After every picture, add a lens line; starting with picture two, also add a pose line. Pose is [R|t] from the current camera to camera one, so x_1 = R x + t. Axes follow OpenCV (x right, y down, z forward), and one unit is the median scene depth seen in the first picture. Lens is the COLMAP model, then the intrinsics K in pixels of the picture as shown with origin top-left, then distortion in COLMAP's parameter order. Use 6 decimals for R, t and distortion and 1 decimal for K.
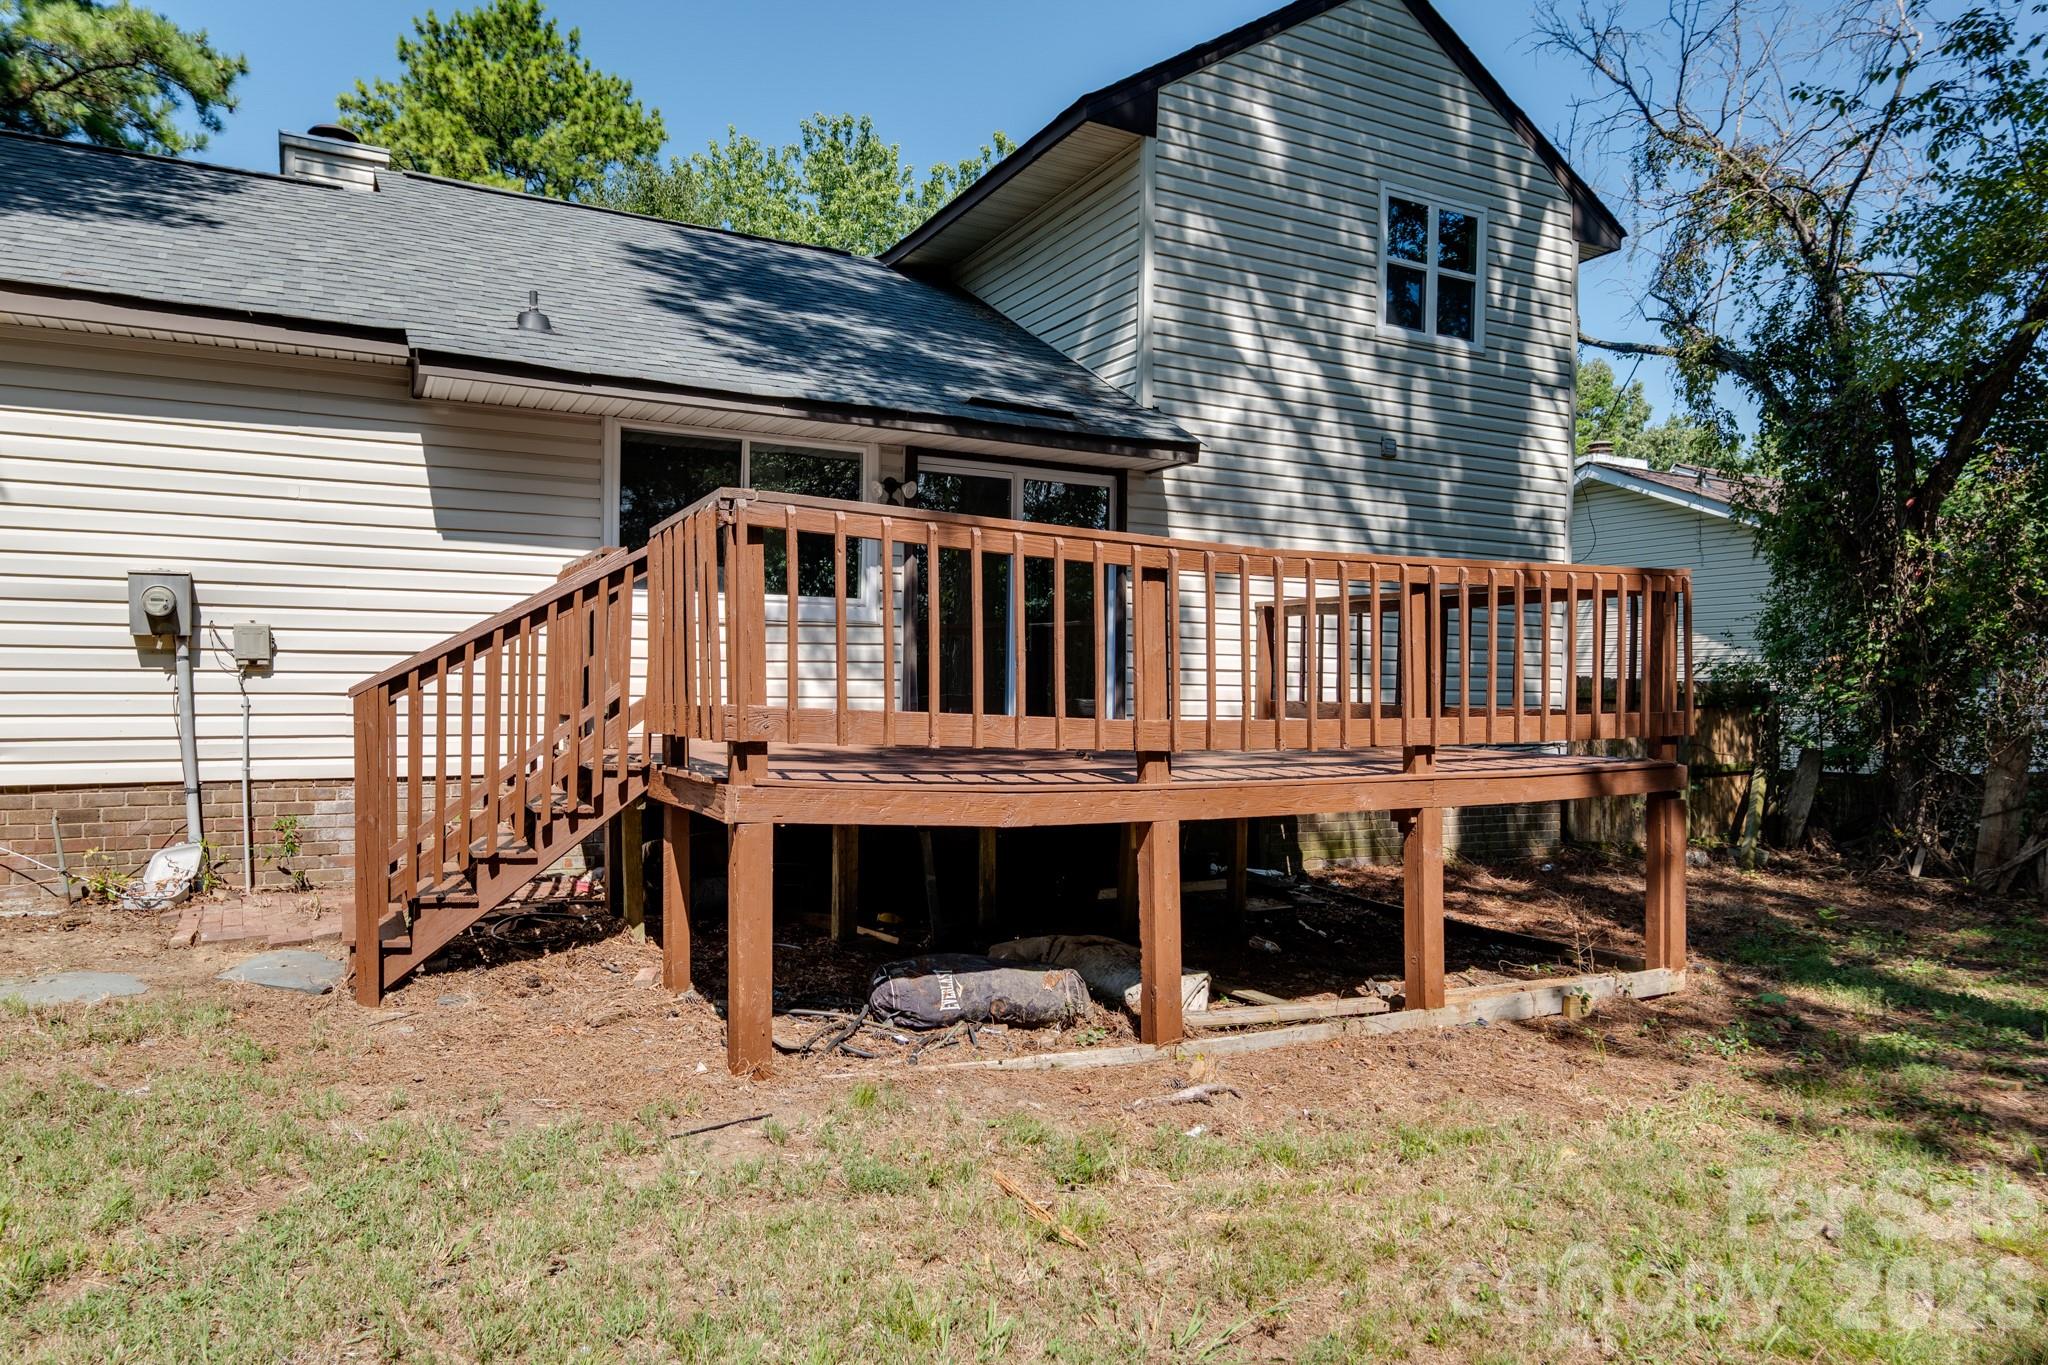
lens RADIAL K [[1293.1, 0, 970.1], [0, 1293.1, 737.2], [0, 0, 1]] dist [-0.005020, 0.002156]
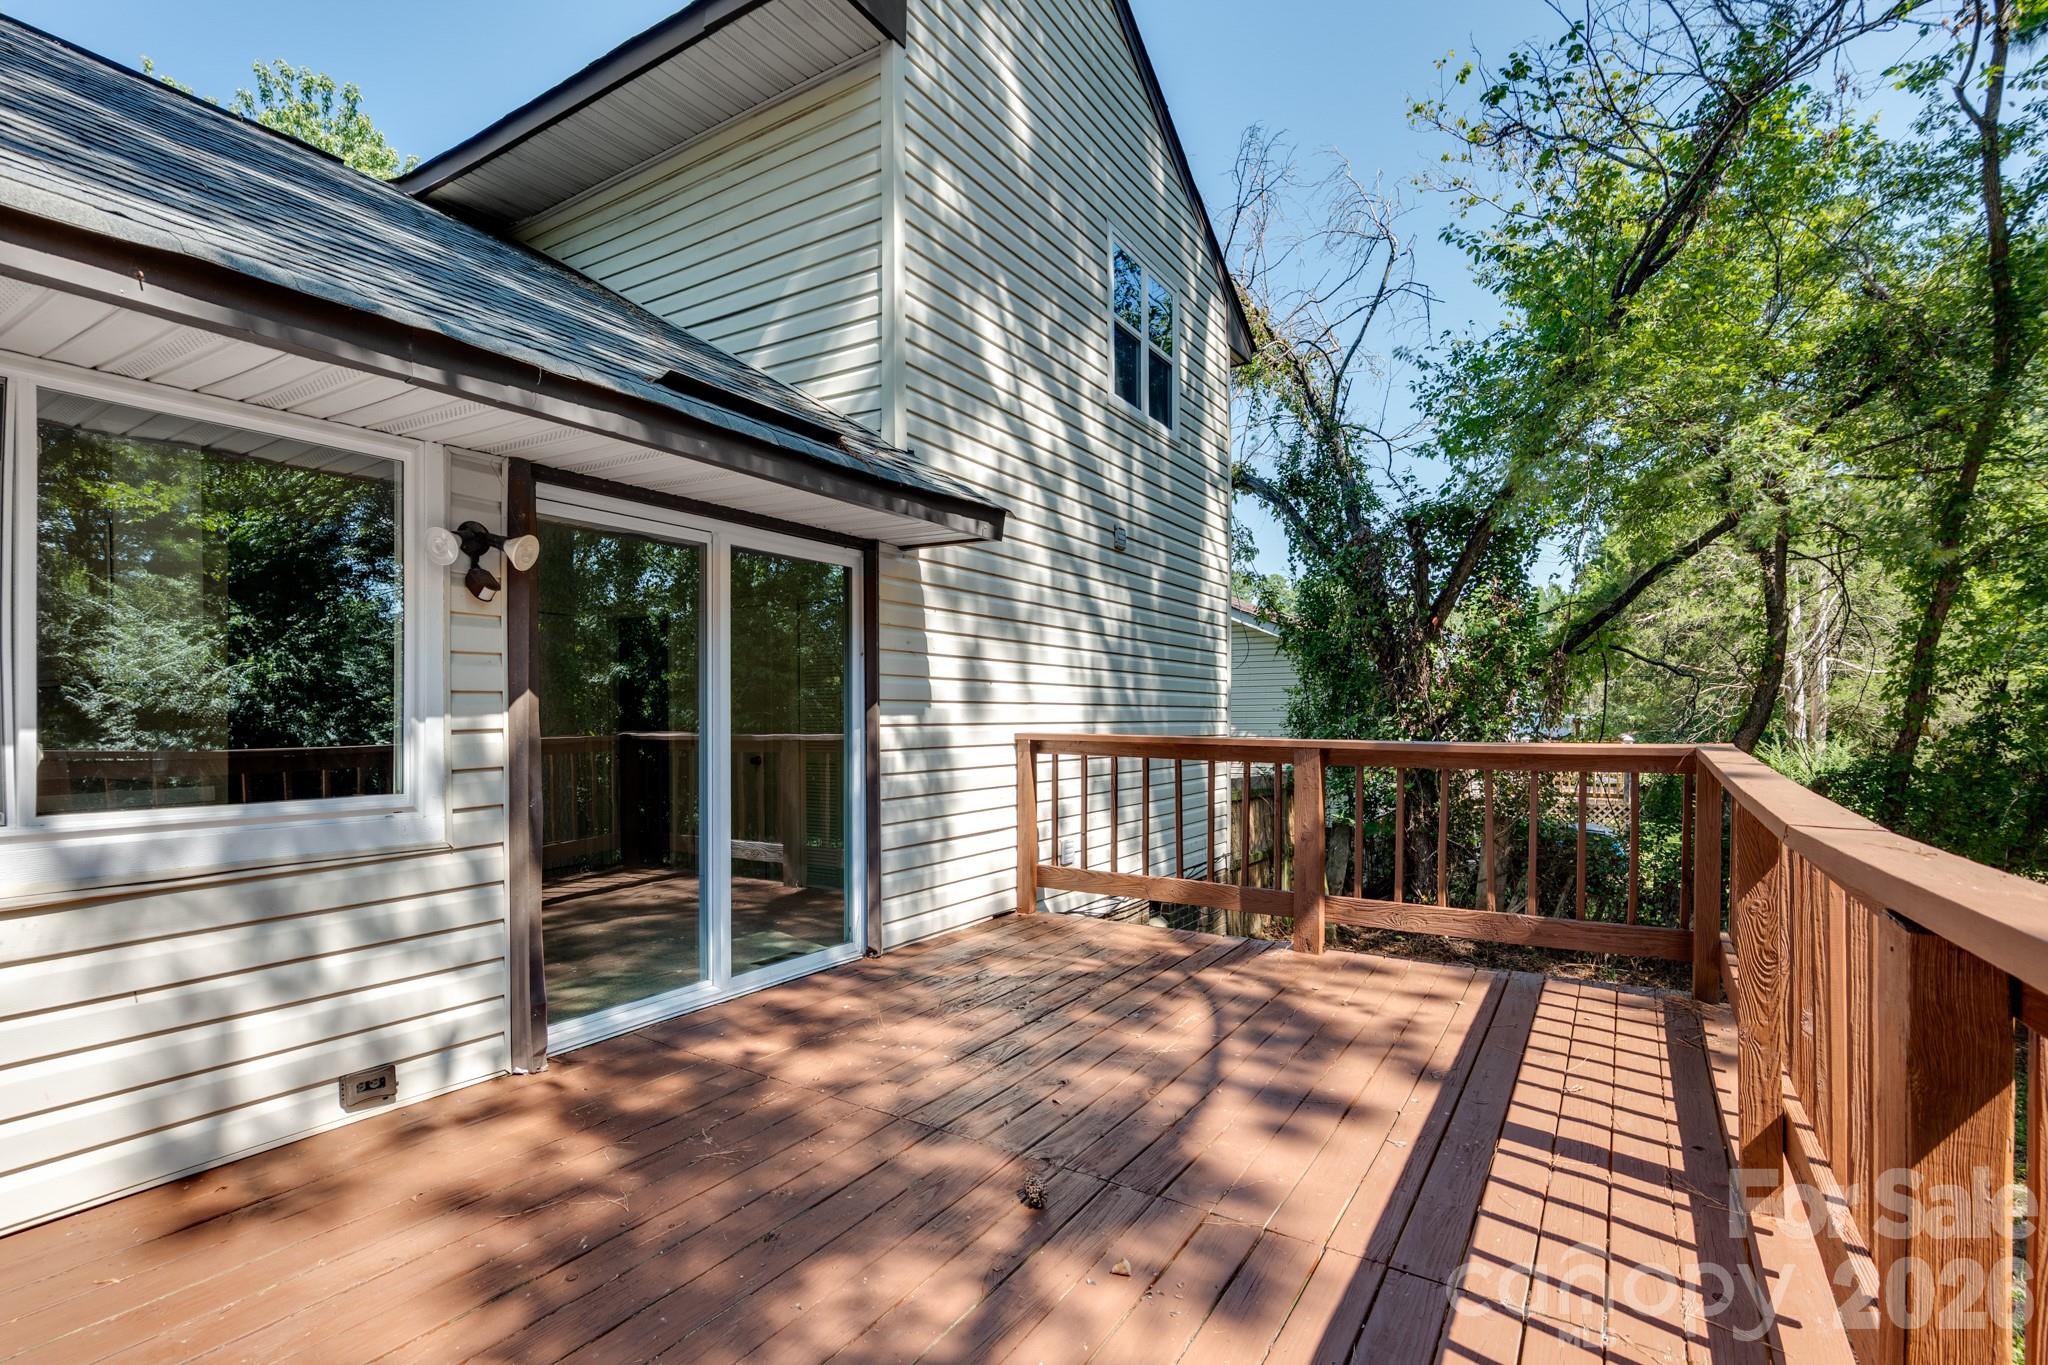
lens RADIAL K [[972.6, 0, 1020.7], [0, 972.6, 737.3], [0, 0, 1]] dist [-0.034655, 0.000992]
pose [[0.859286, -0.027391, 0.510761, -0.059732], [0.033594, 0.999431, -0.002920, -0.100580], [-0.510391, 0.019668, 0.859718, 0.521944]]
